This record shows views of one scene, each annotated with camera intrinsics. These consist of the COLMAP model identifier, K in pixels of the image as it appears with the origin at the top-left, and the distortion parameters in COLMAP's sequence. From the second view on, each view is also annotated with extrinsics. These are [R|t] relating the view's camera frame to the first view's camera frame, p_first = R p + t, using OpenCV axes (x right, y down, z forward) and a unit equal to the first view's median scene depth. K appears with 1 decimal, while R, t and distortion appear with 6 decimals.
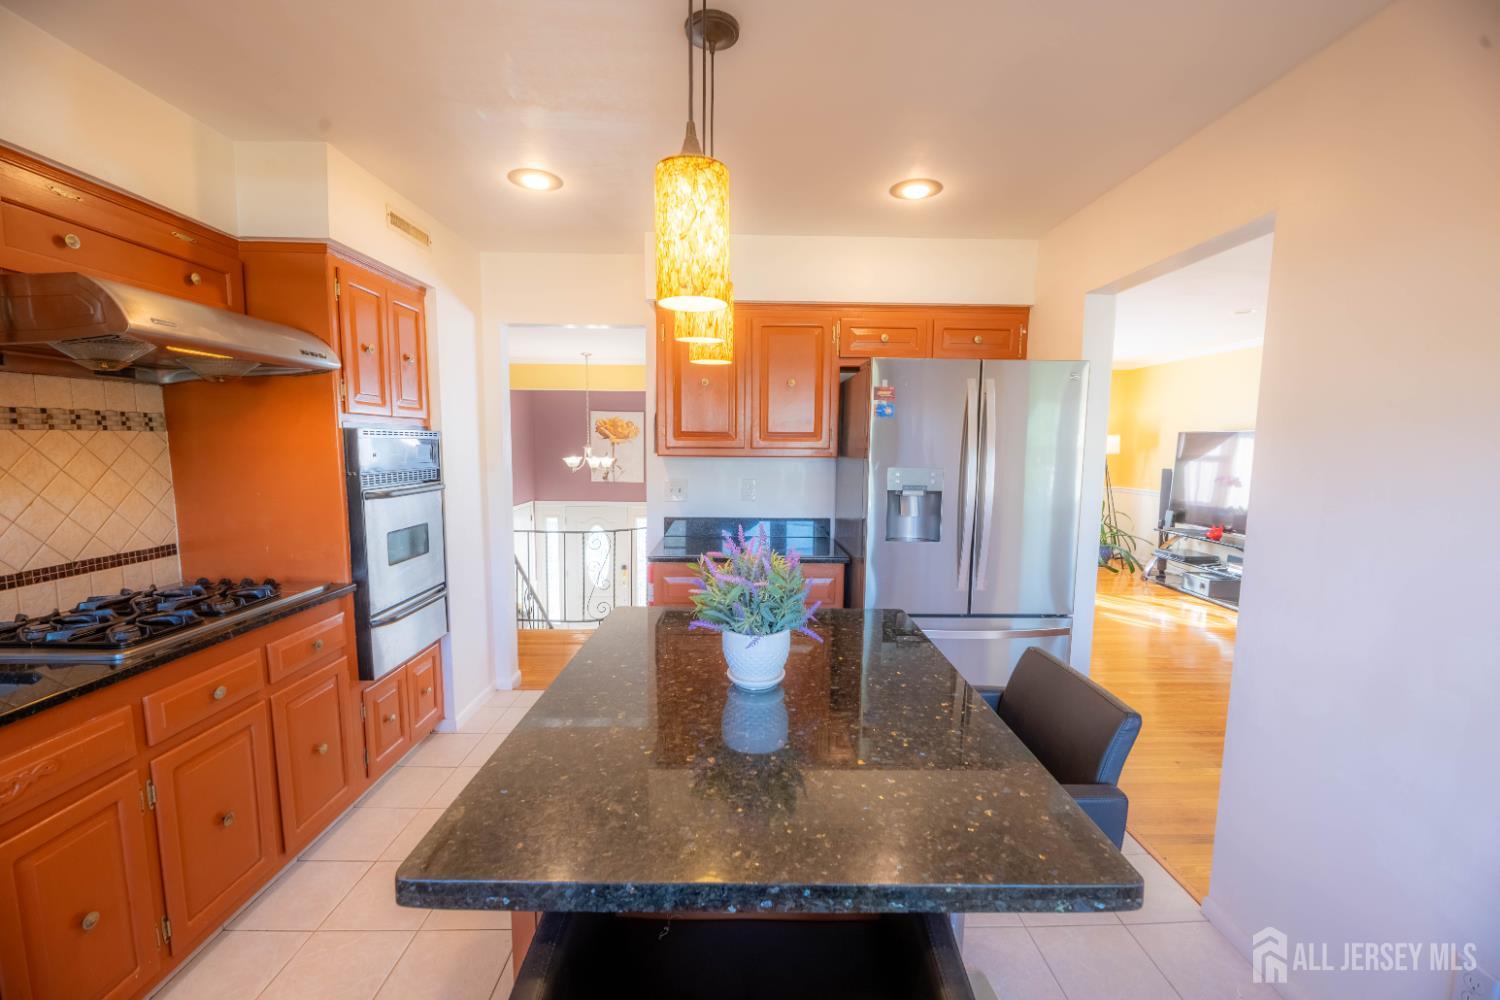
lens RADIAL K [[600.2, 0, 753.3], [0, 600.2, 508.1], [0, 0, 1]] dist [0.000256, -0.003652]
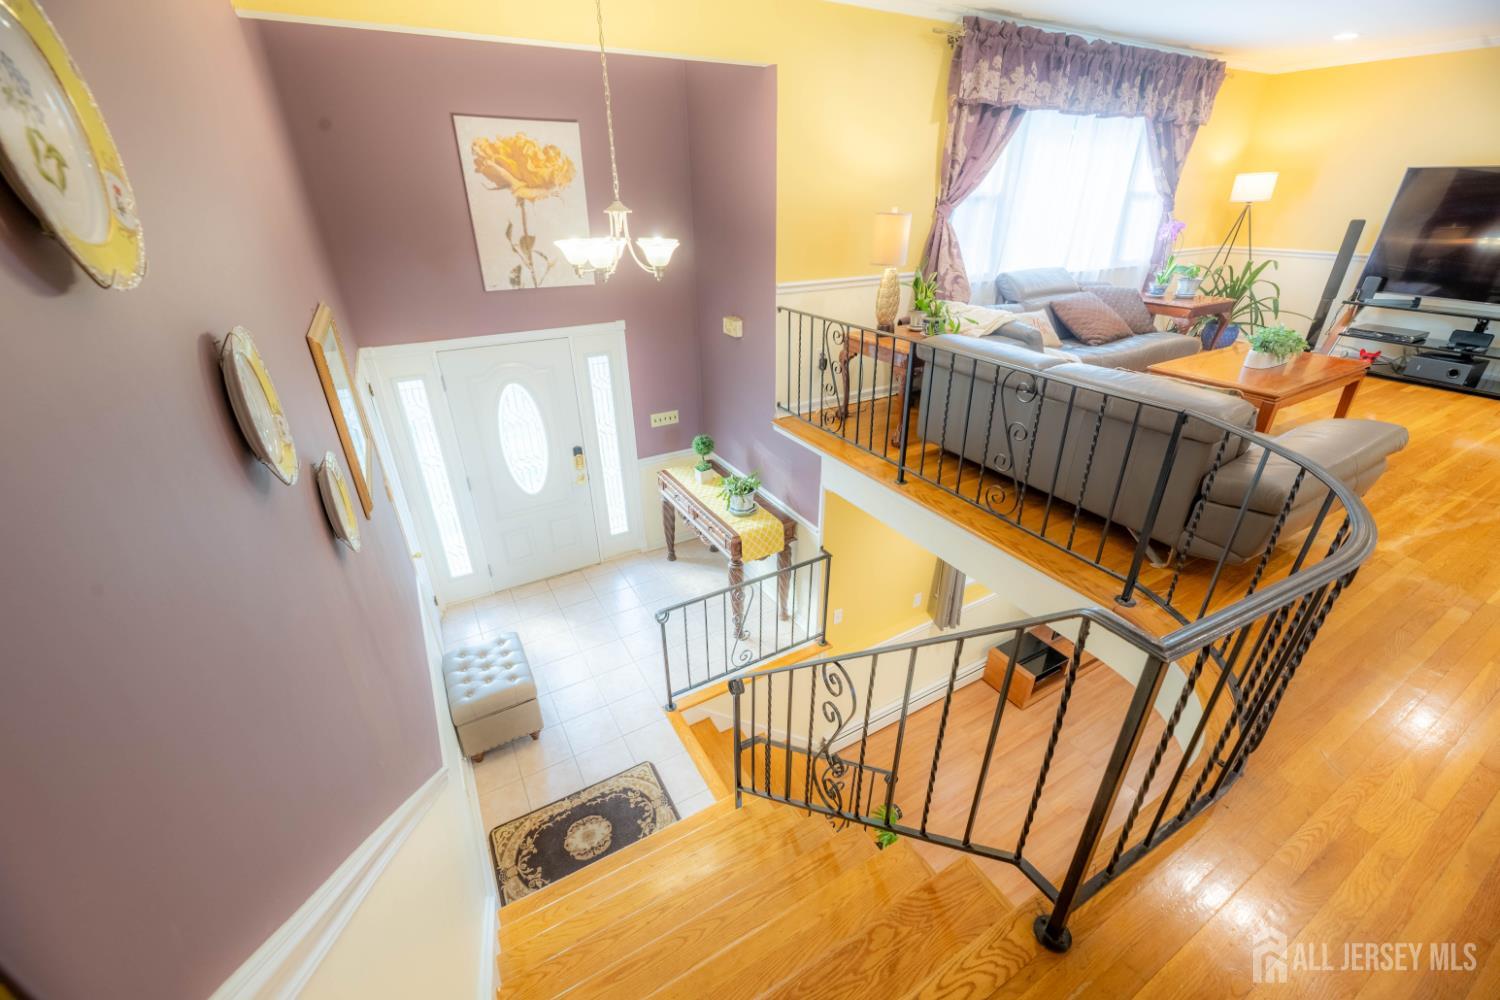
lens RADIAL K [[602.8, 0, 753.6], [0, 602.8, 507.8], [0, 0, 1]] dist [-0.000305, -0.004300]
pose [[0.875293, -0.238306, 0.420800, -1.133082], [0.069911, 0.923367, 0.377499, -0.178610], [-0.478513, -0.301003, 0.824877, 1.592421]]
